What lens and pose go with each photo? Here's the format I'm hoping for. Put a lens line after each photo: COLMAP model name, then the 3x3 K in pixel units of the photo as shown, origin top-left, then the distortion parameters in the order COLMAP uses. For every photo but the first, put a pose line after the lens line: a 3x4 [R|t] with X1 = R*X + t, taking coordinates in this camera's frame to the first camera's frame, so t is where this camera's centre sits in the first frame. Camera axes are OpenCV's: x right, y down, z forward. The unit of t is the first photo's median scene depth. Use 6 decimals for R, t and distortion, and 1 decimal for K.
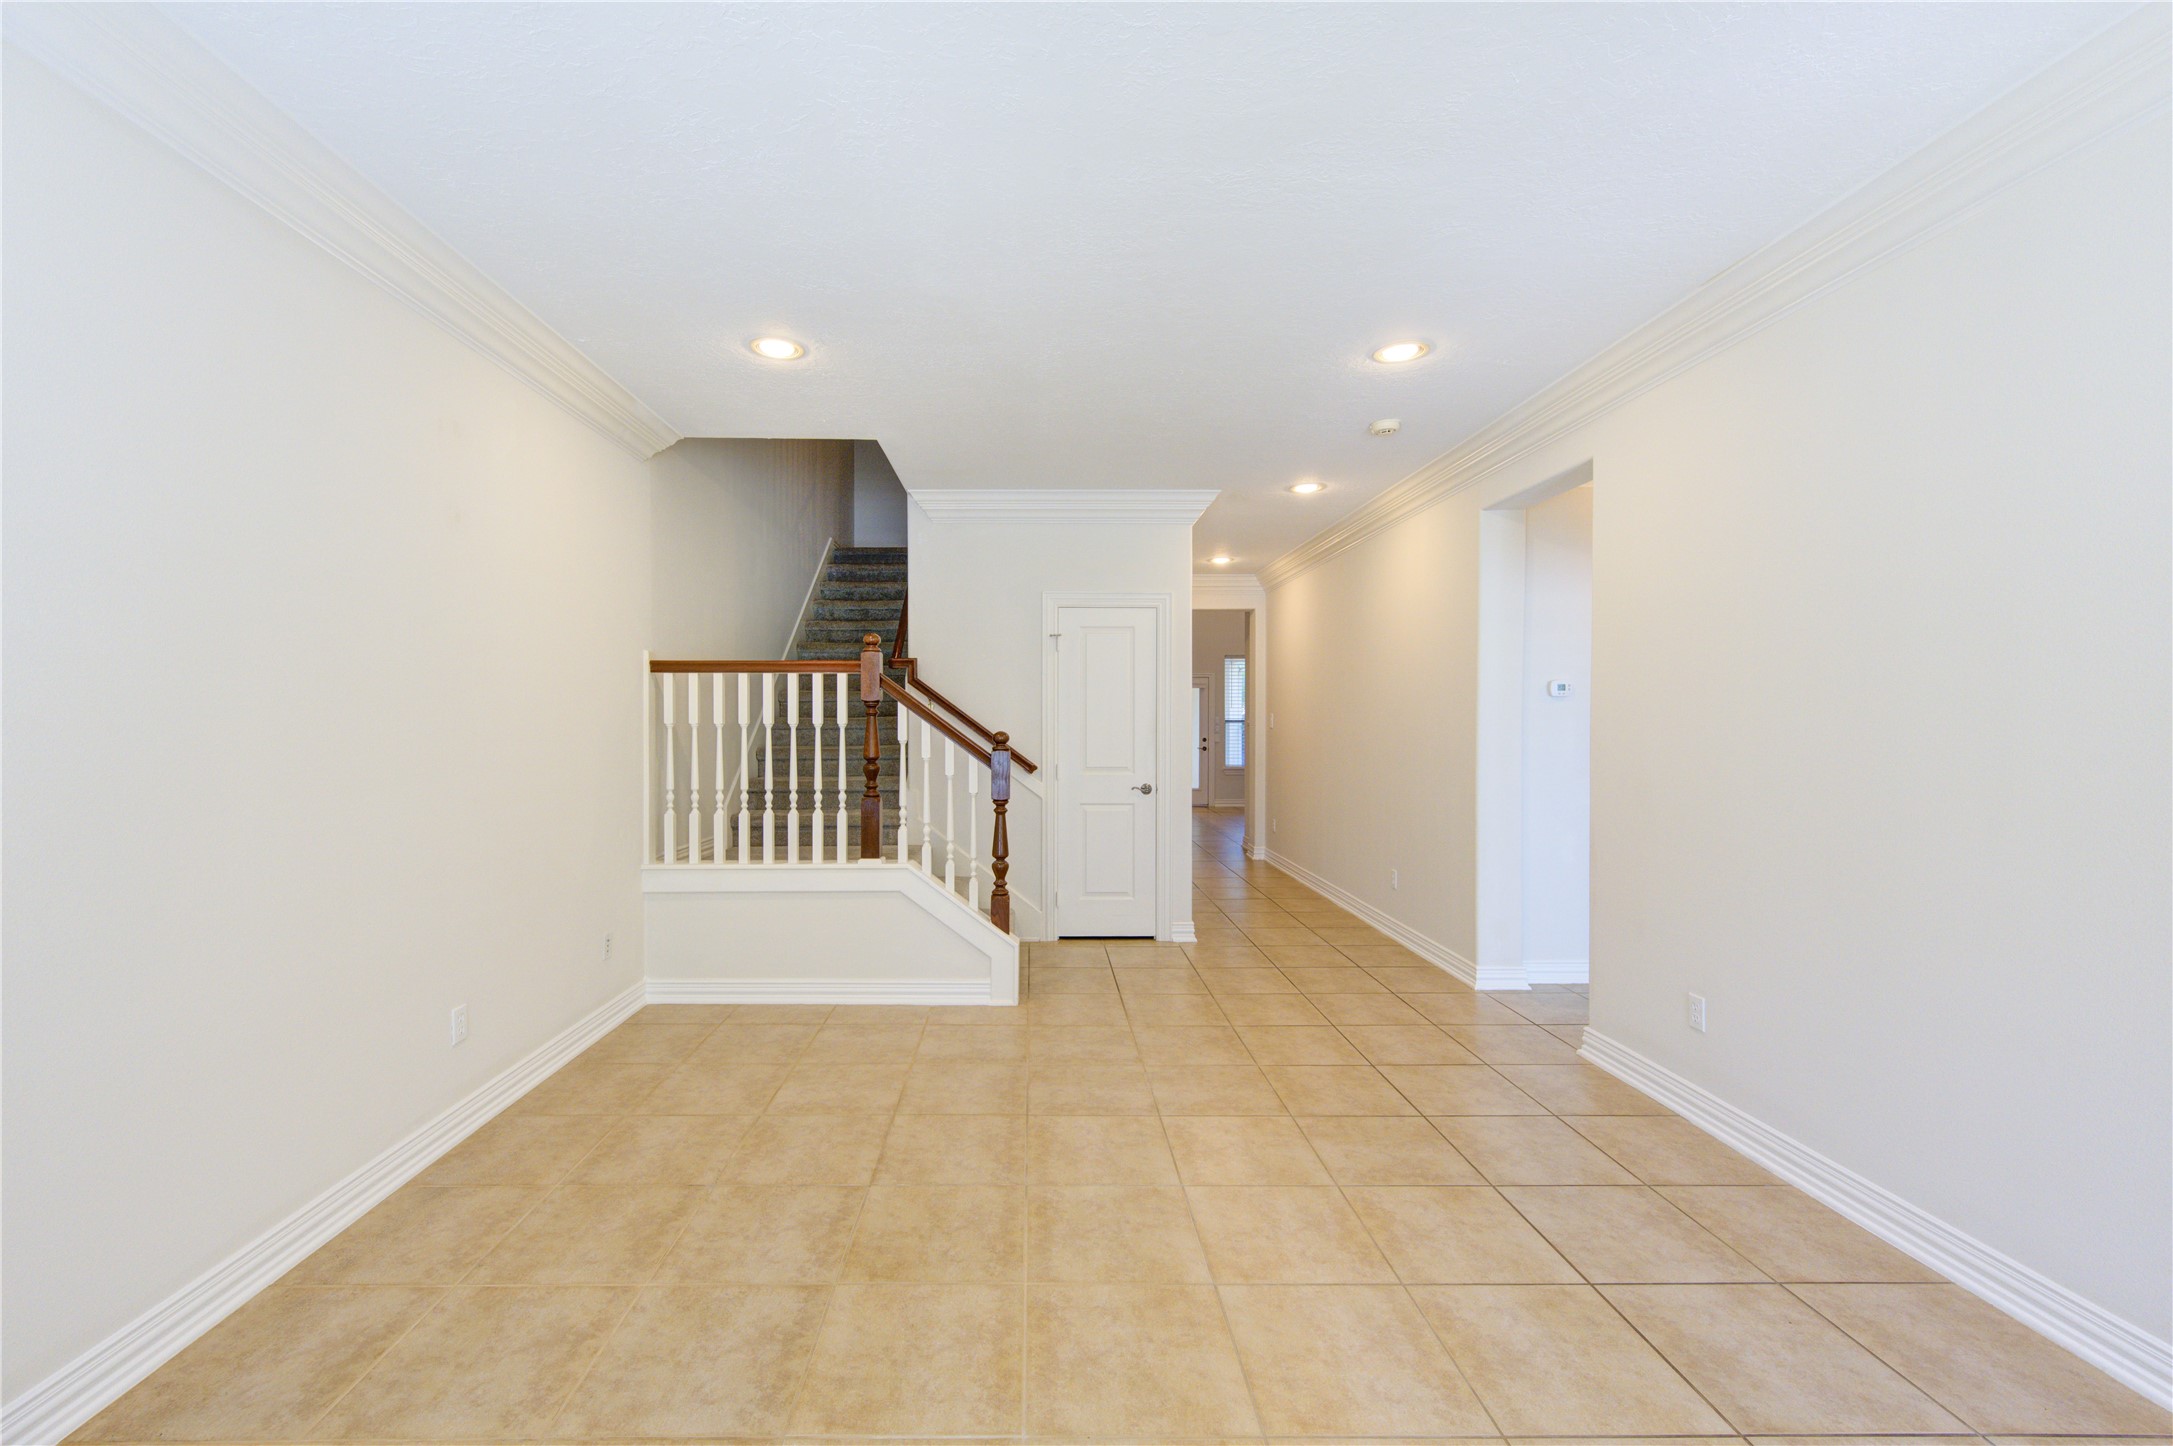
lens RADIAL K [[888.4, 0, 1034.0], [0, 888.4, 722.3], [0, 0, 1]] dist [0.001416, -0.000531]
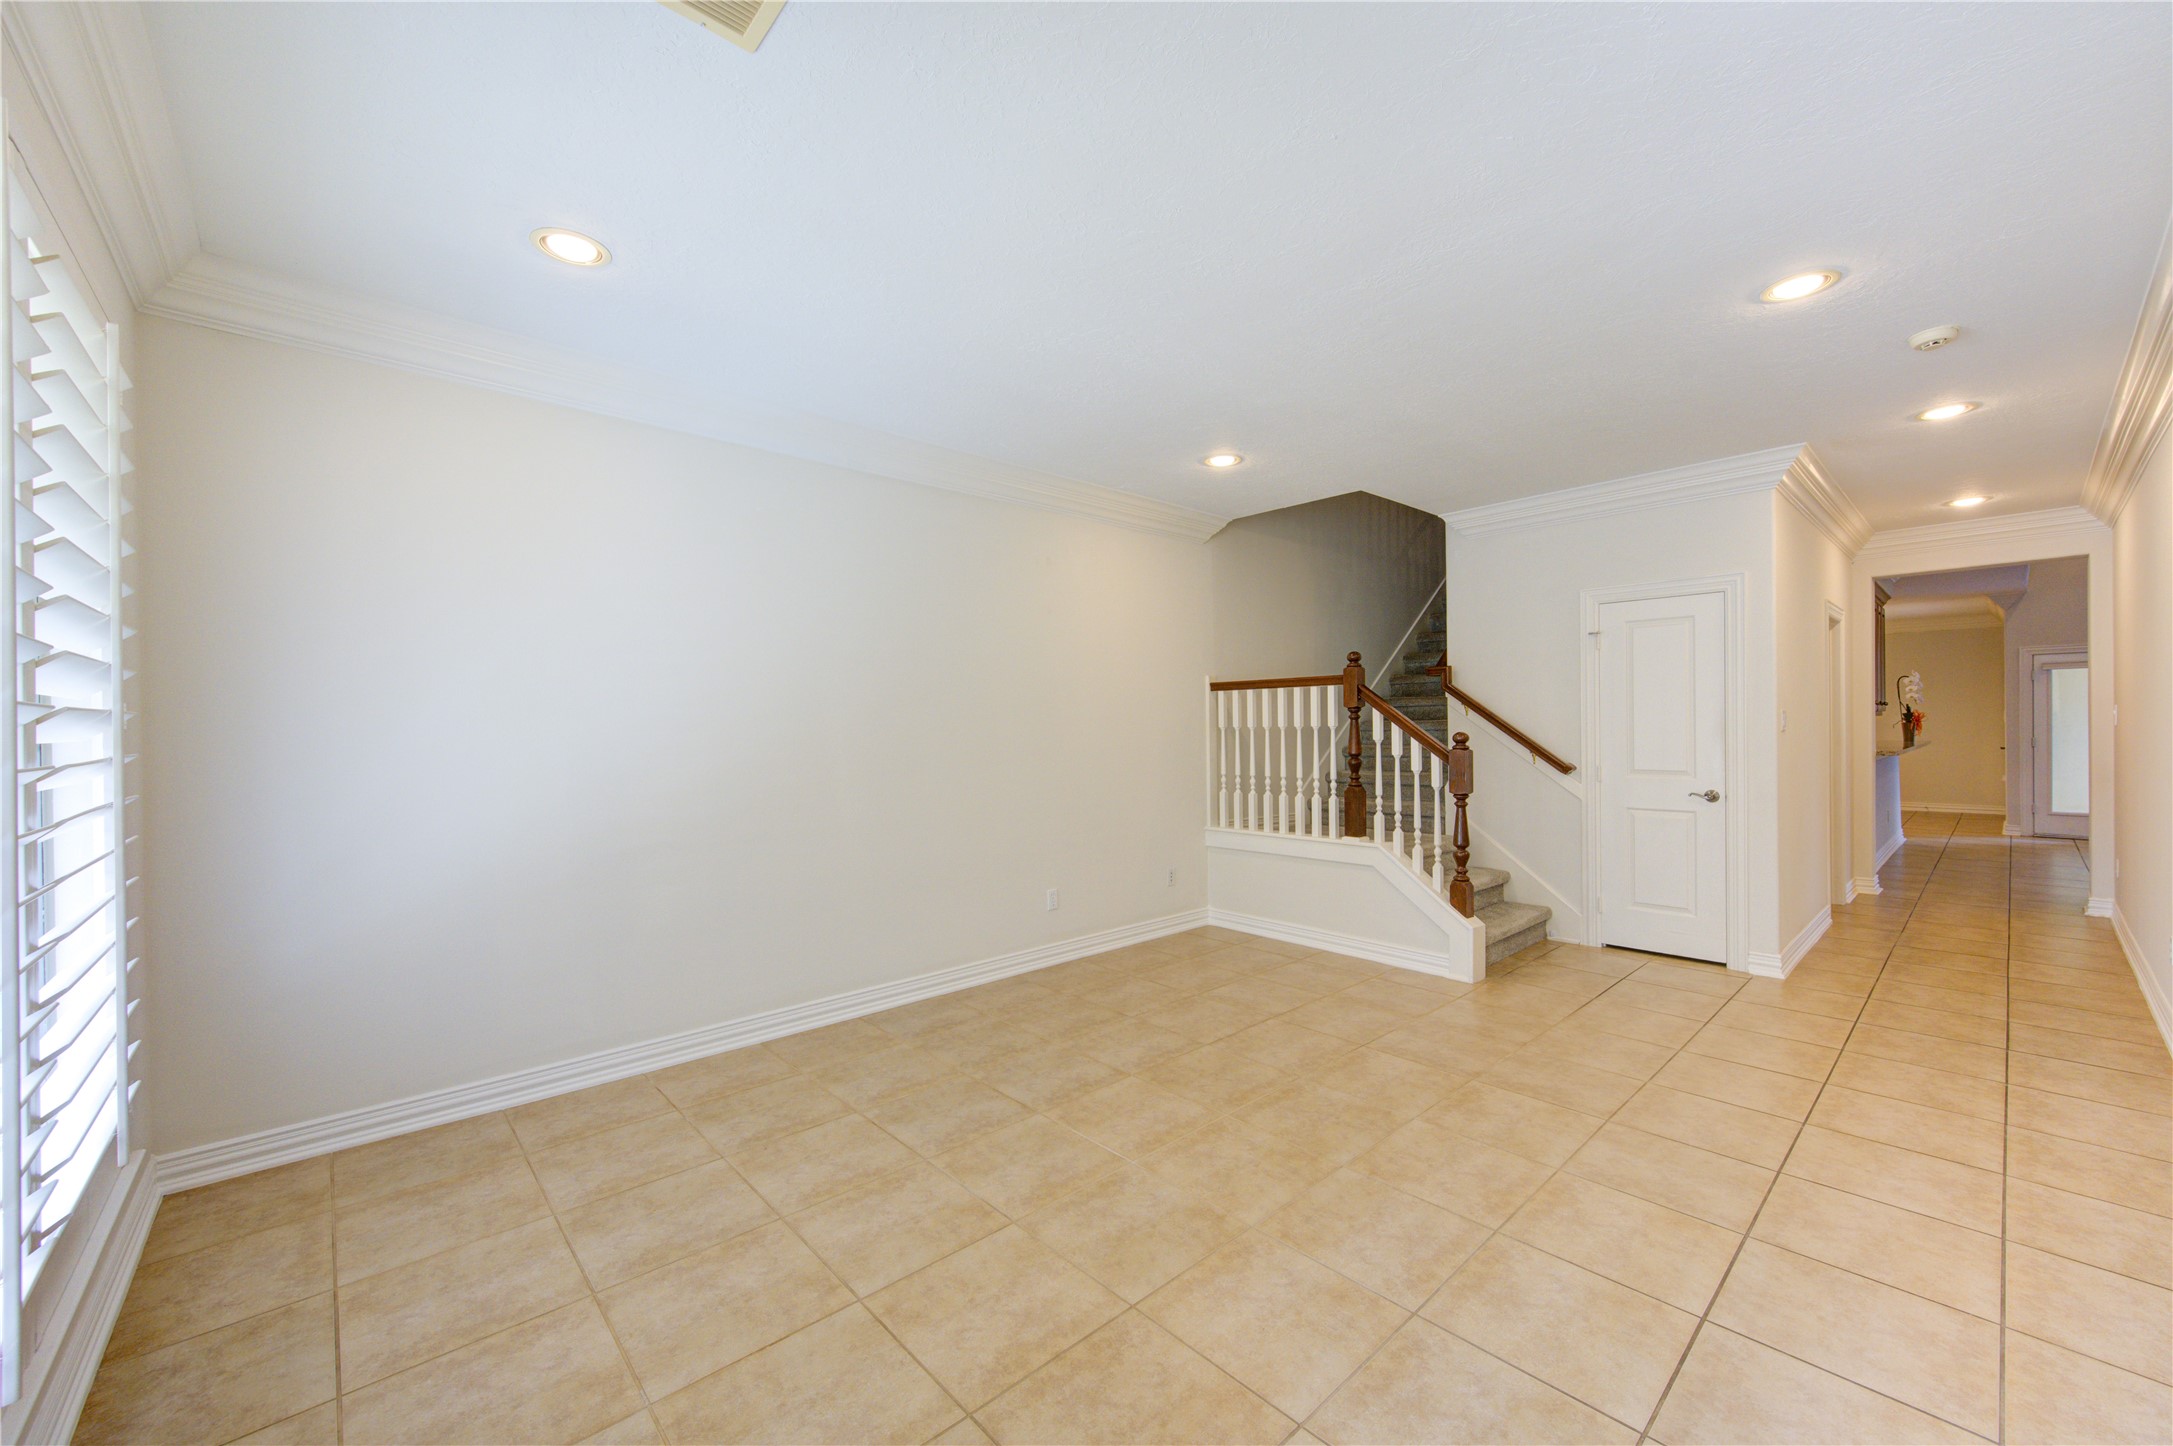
lens RADIAL K [[838.2, 0, 1091.6], [0, 838.2, 724.9], [0, 0, 1]] dist [0.001547, -0.000390]
pose [[0.670495, -0.009236, -0.741857, 0.429563], [0.009424, 0.999948, -0.003933, 0.001203], [0.741854, -0.004354, 0.670547, -0.034976]]
